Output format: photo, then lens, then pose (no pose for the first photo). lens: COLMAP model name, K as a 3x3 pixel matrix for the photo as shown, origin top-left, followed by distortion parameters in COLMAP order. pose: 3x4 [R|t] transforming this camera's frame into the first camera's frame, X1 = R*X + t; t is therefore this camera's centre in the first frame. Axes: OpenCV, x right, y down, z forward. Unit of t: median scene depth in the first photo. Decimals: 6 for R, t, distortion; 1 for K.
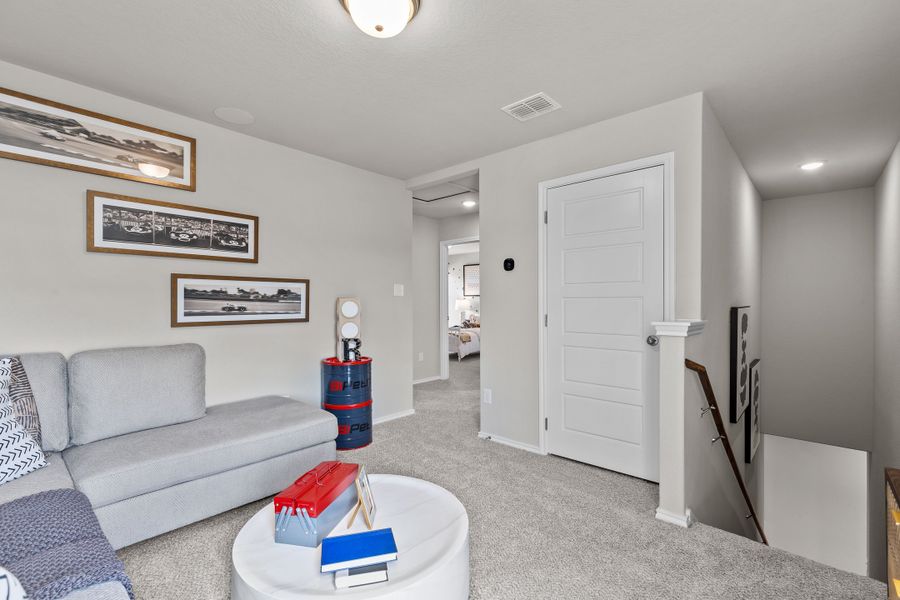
lens RADIAL K [[403.2, 0, 452.9], [0, 403.2, 298.7], [0, 0, 1]] dist [0.003331, -0.000043]
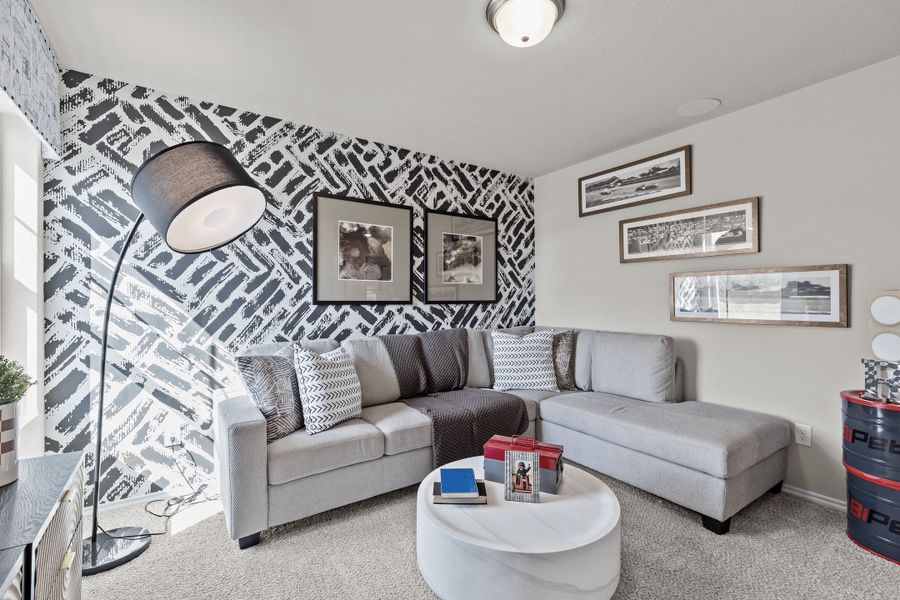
lens RADIAL K [[403.2, 0, 452.9], [0, 403.2, 298.7], [0, 0, 1]] dist [0.003331, -0.000043]
pose [[-0.252860, -0.000217, -0.967503, 0.565619], [0.007153, 0.999972, -0.002094, 0.007508], [0.967476, -0.007450, -0.252852, 0.686051]]
